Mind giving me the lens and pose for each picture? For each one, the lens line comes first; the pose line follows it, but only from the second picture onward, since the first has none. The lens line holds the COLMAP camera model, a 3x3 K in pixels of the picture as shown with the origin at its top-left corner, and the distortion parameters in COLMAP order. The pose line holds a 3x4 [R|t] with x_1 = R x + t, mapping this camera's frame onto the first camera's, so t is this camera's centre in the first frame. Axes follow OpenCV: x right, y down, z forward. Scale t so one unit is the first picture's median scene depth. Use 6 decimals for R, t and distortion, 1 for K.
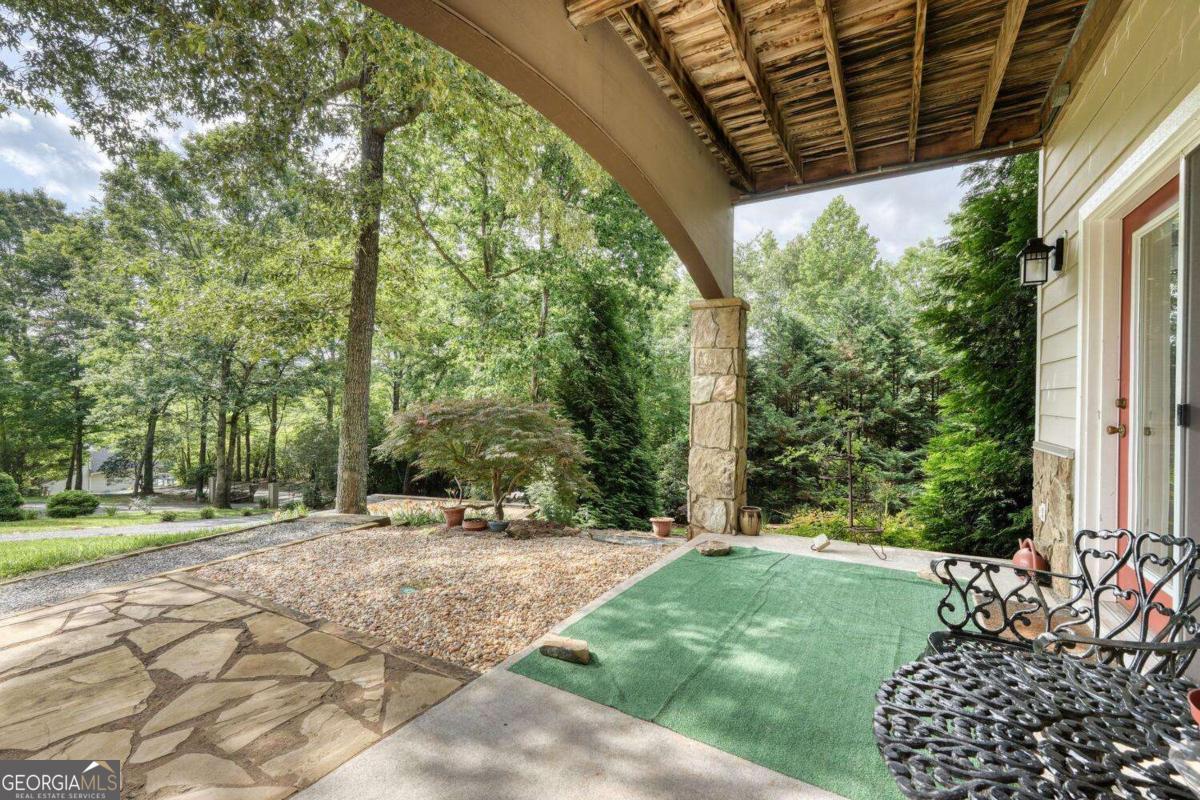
lens RADIAL K [[508.9, 0, 600.0], [0, 508.9, 400.0], [0, 0, 1]] dist [-0.001193, 0.000727]
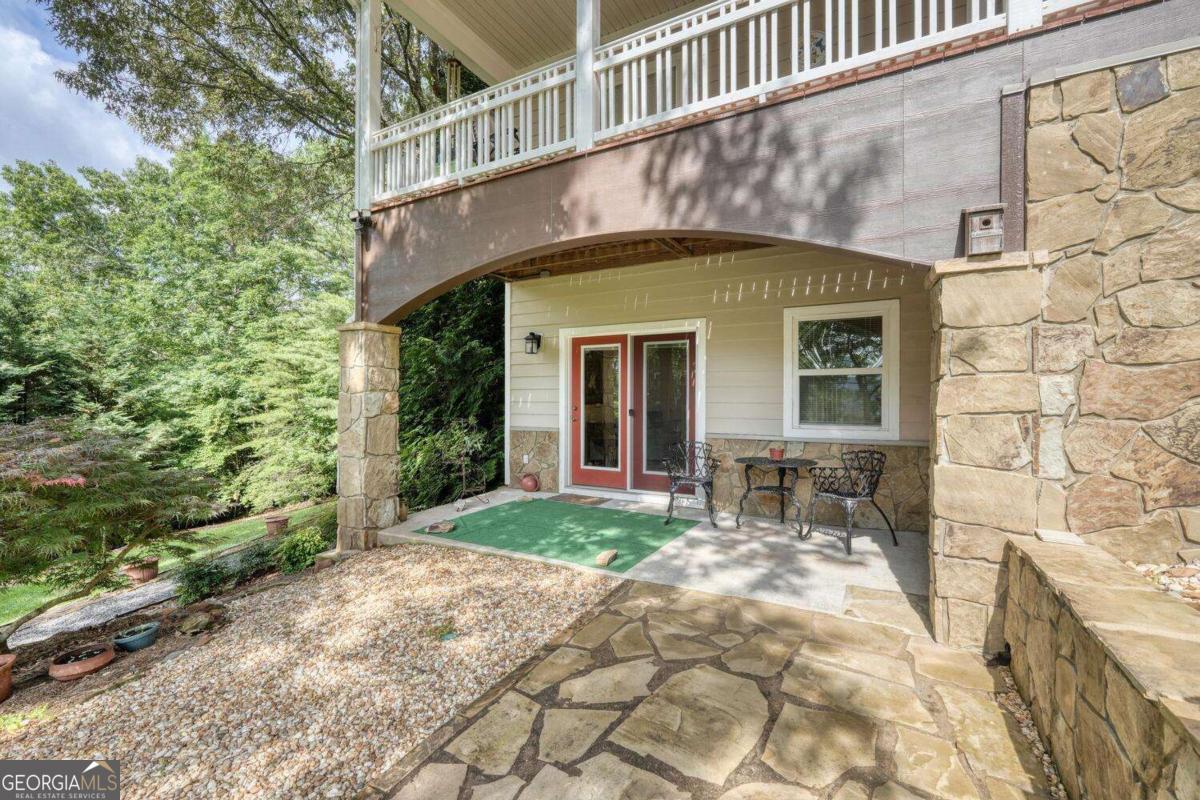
lens RADIAL K [[508.9, 0, 600.0], [0, 508.9, 400.0], [0, 0, 1]] dist [-0.001193, 0.000727]
pose [[-0.035993, -0.015476, 0.999232, -1.821287], [0.000638, 0.999880, 0.015509, -0.089911], [-0.999352, 0.001196, -0.035978, 1.076592]]
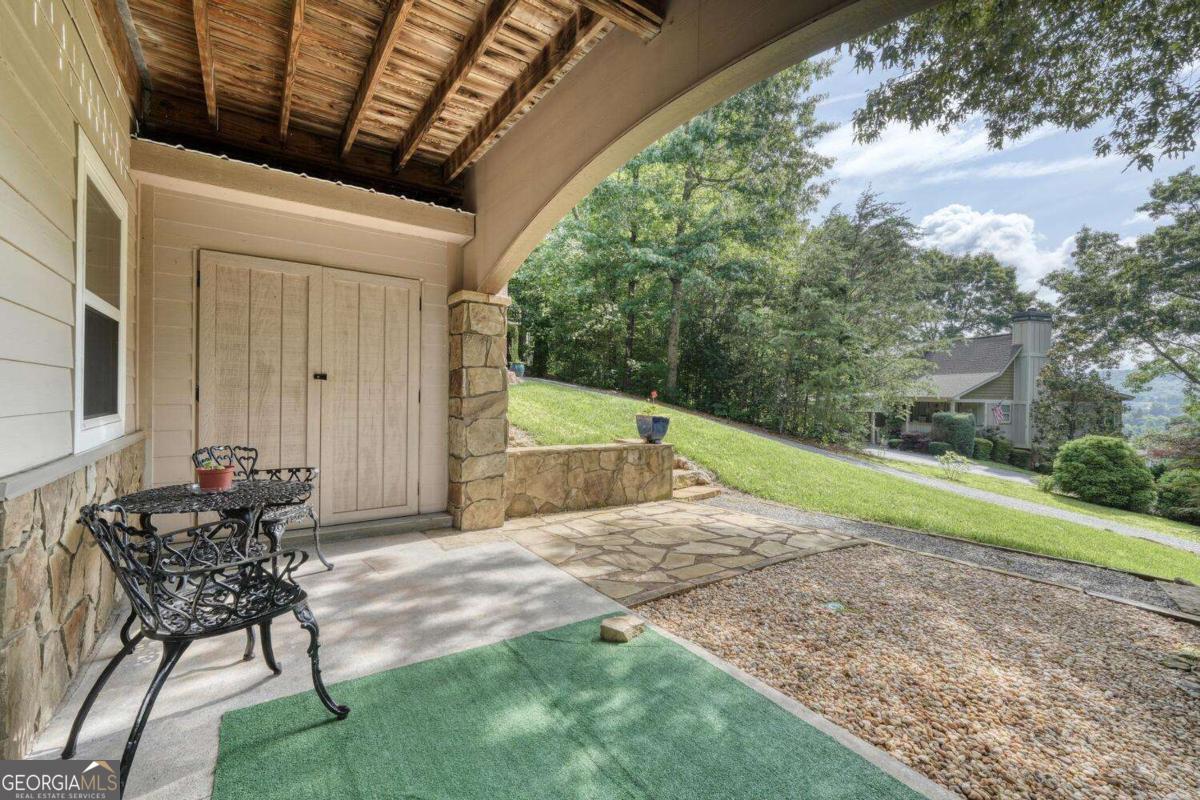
lens RADIAL K [[508.9, 0, 600.0], [0, 508.9, 400.0], [0, 0, 1]] dist [-0.001193, 0.000727]
pose [[-0.406907, -0.006981, -0.913443, 0.978379], [-0.024438, 0.999696, 0.003246, -0.012969], [0.913143, 0.023644, -0.406954, 1.384024]]
